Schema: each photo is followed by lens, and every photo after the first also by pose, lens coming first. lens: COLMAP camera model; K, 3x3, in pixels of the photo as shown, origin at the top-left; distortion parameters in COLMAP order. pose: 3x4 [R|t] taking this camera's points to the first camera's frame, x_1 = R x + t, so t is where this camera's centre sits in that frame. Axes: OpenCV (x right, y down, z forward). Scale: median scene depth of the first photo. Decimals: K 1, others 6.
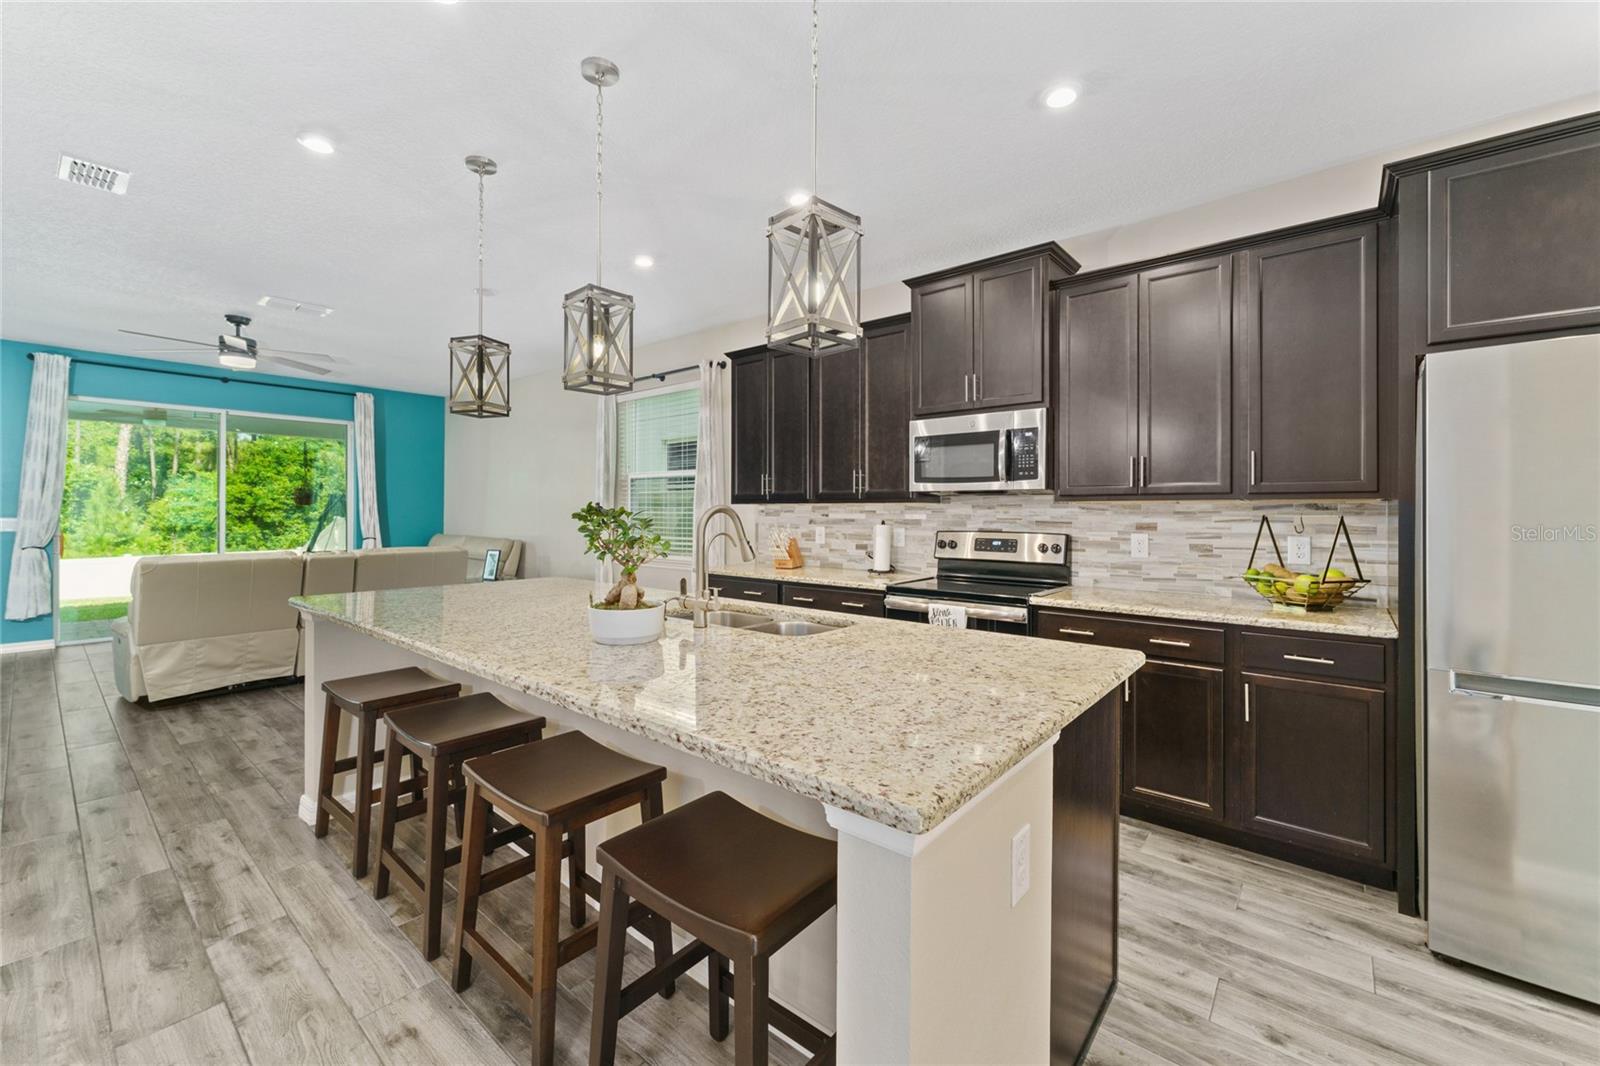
lens RADIAL K [[637.4, 0, 795.5], [0, 637.4, 517.7], [0, 0, 1]] dist [-0.000346, -0.000394]
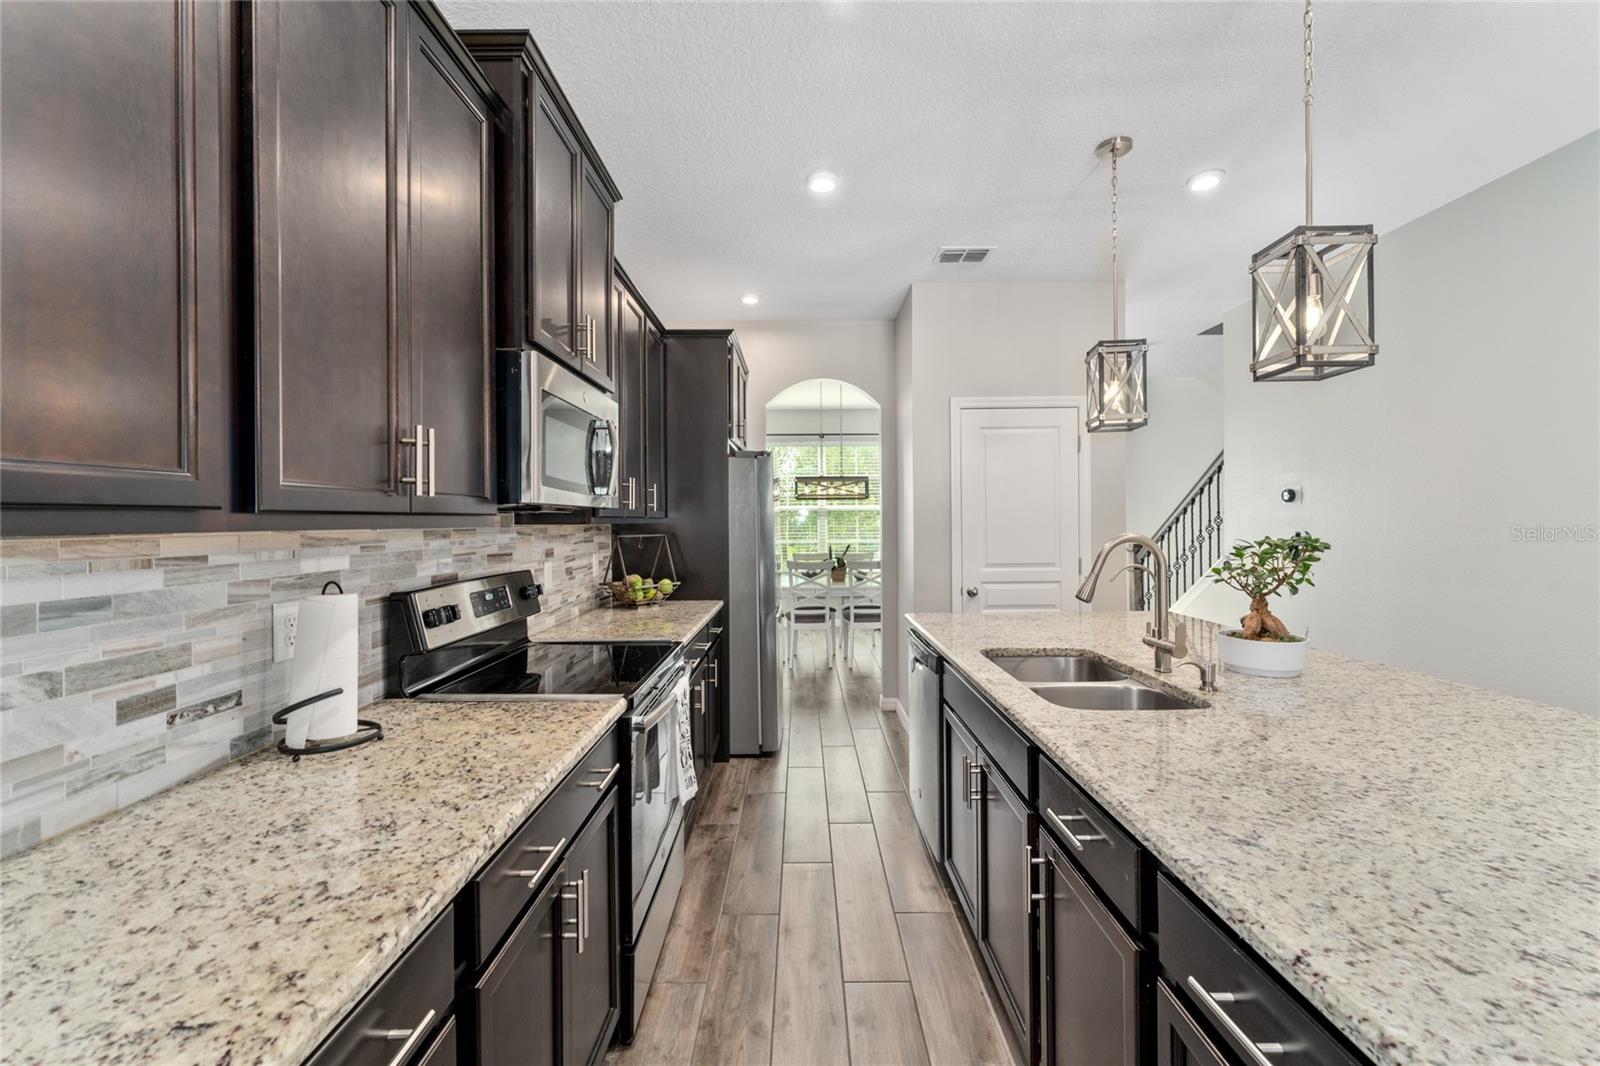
lens RADIAL K [[637.4, 0, 795.5], [0, 637.4, 517.7], [0, 0, 1]] dist [-0.000346, -0.000394]
pose [[-0.634659, 0.002562, 0.772788, -0.331638], [0.009730, 0.999942, 0.004676, -0.034326], [-0.772731, 0.010487, -0.634647, 1.274765]]
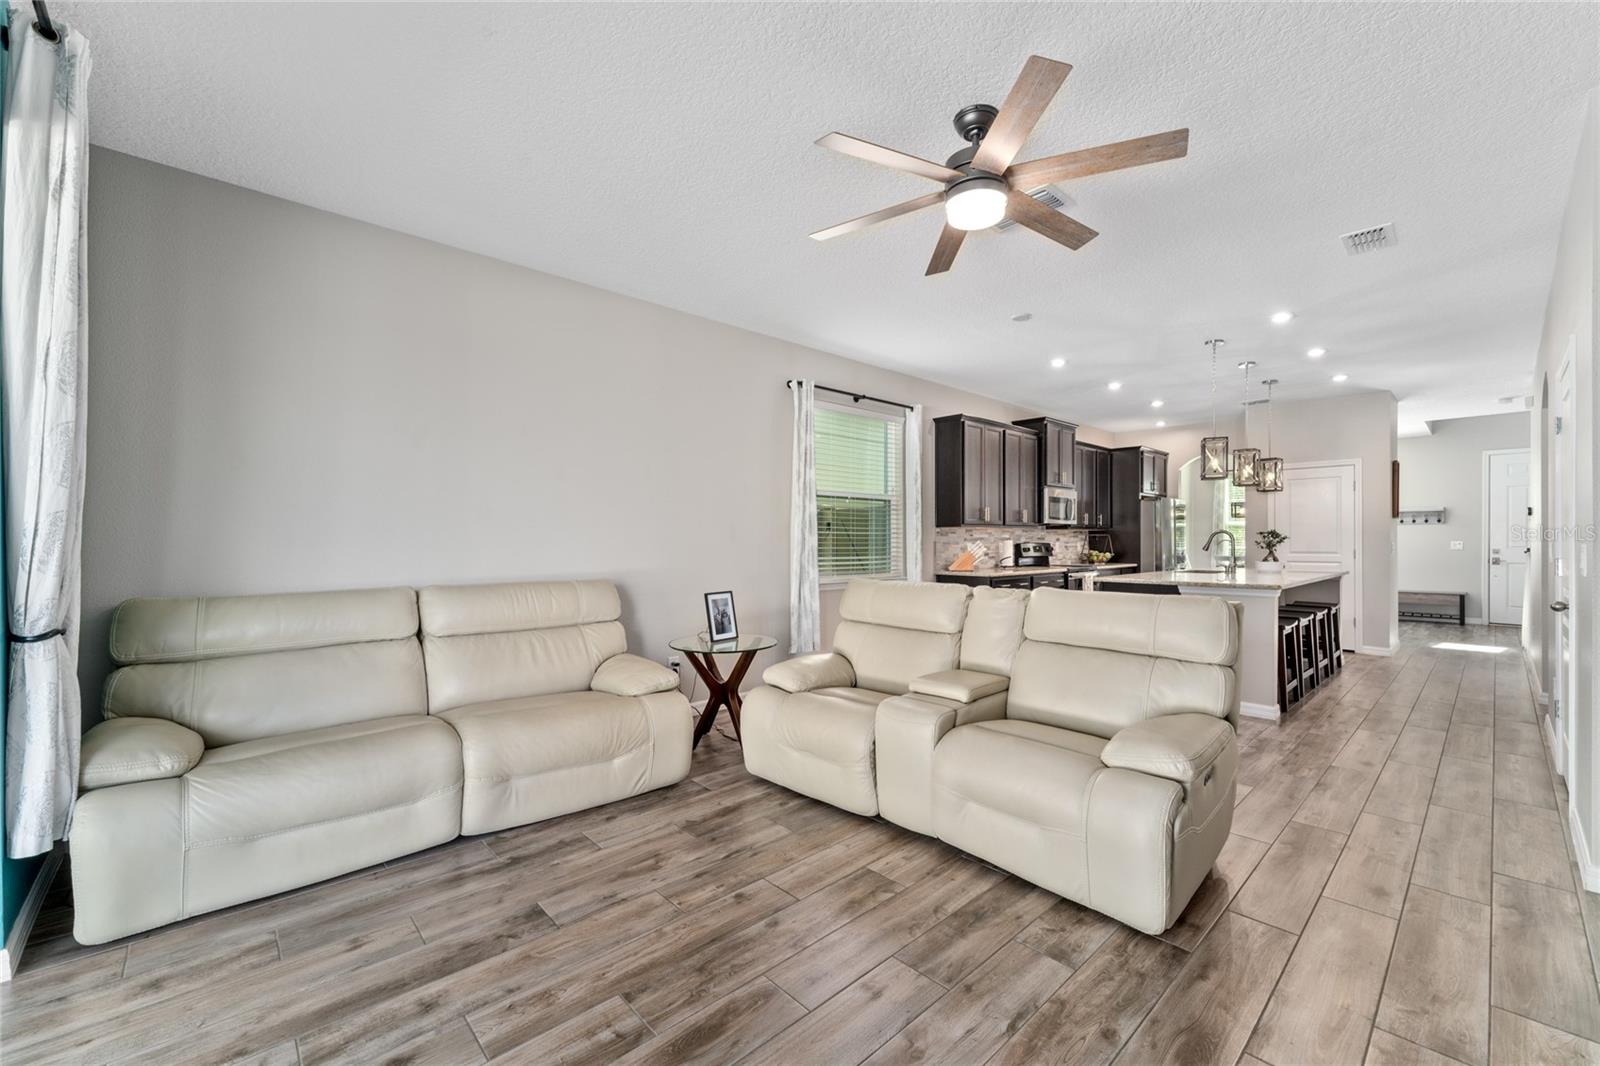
lens RADIAL K [[652.8, 0, 805.1], [0, 652.8, 528.2], [0, 0, 1]] dist [0.002547, 0.000435]
pose [[0.121412, 0.012894, 0.992519, -2.172385], [0.008518, 0.999865, -0.014032, -0.003077], [-0.992566, 0.010157, 0.121285, 1.673060]]
